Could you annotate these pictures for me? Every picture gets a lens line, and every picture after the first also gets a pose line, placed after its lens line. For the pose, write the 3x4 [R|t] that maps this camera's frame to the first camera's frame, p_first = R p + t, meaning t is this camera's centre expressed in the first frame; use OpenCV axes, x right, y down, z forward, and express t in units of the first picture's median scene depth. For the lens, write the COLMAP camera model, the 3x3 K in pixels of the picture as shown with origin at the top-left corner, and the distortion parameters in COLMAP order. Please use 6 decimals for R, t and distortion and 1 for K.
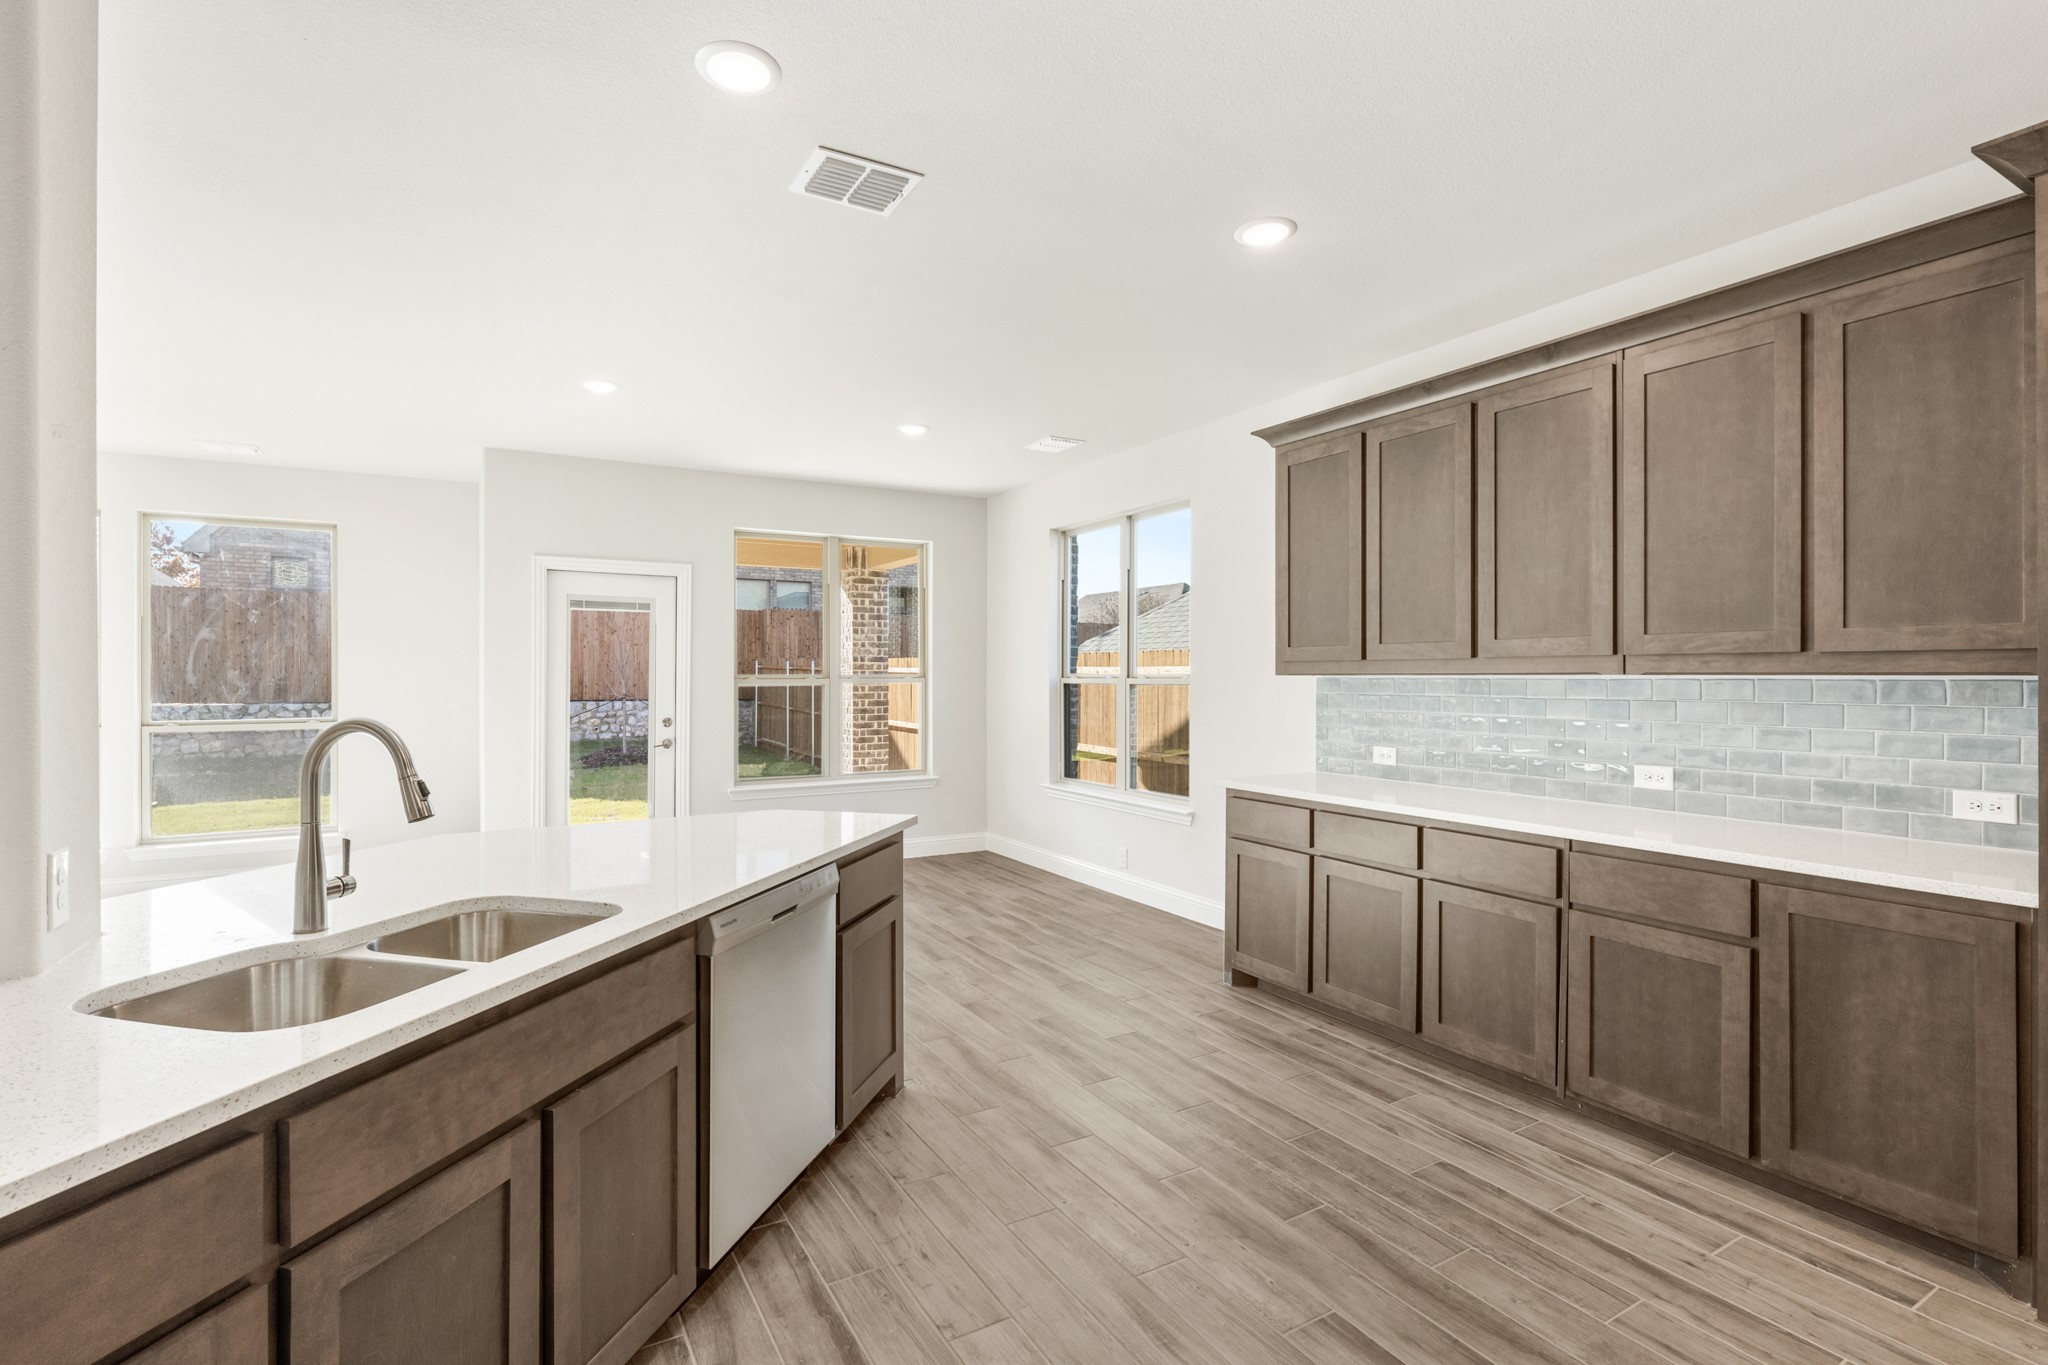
lens RADIAL K [[946.4, 0, 1015.9], [0, 946.4, 672.7], [0, 0, 1]] dist [-0.000224, -0.000307]
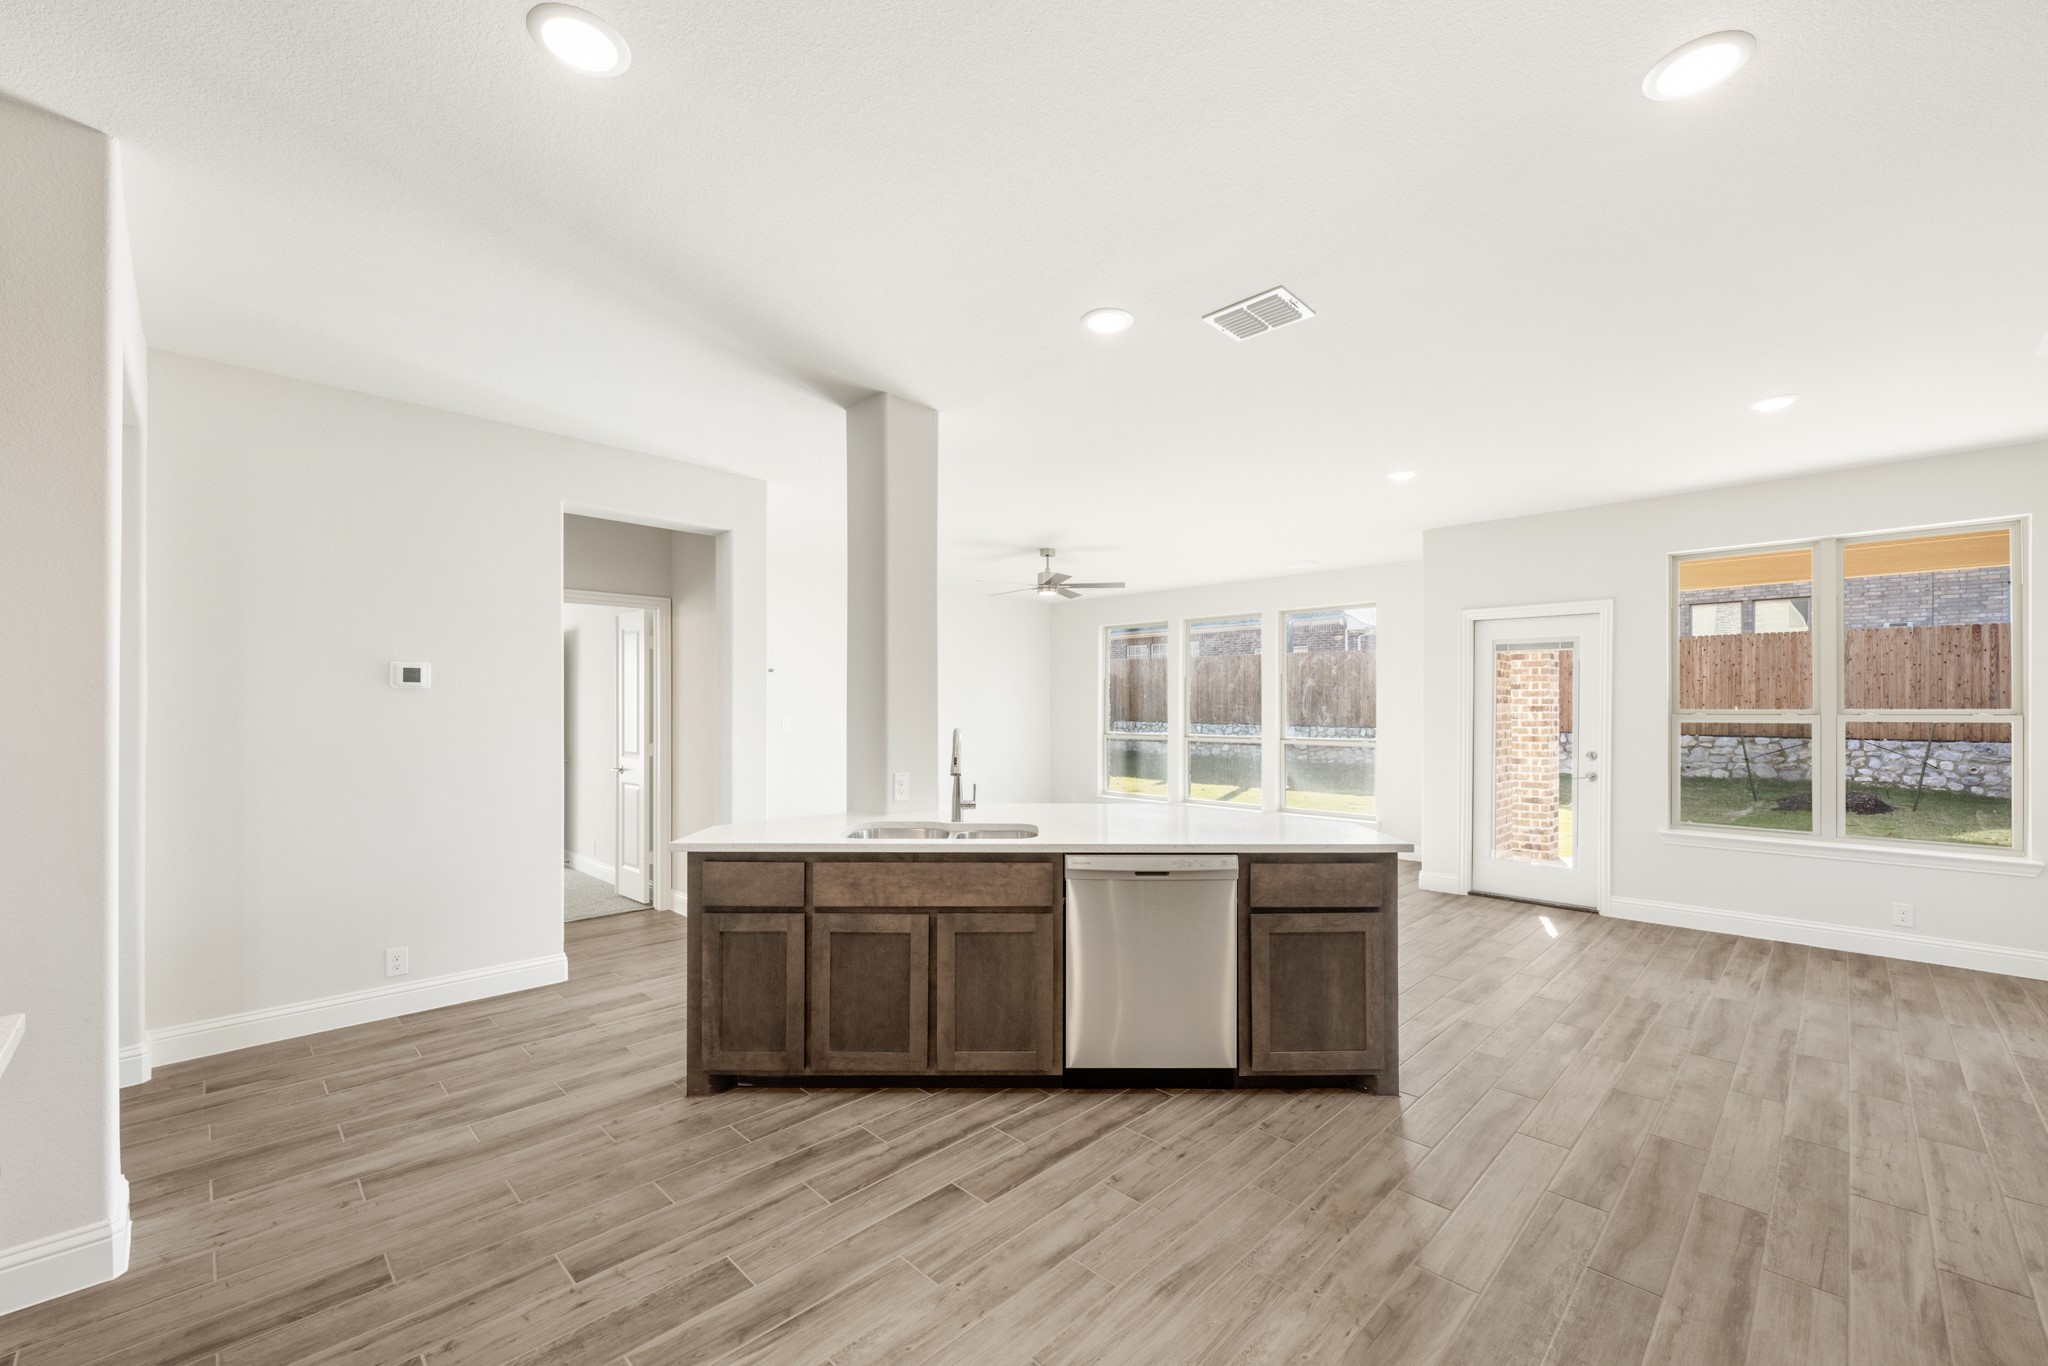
lens RADIAL K [[827.9, 0, 1028.5], [0, 827.9, 699.6], [0, 0, 1]] dist [0.001900, 0.000126]
pose [[0.266941, -0.009061, -0.963670, 0.538709], [-0.000013, 0.999956, -0.009406, -0.000002], [0.963713, 0.002524, 0.266929, 0.278109]]
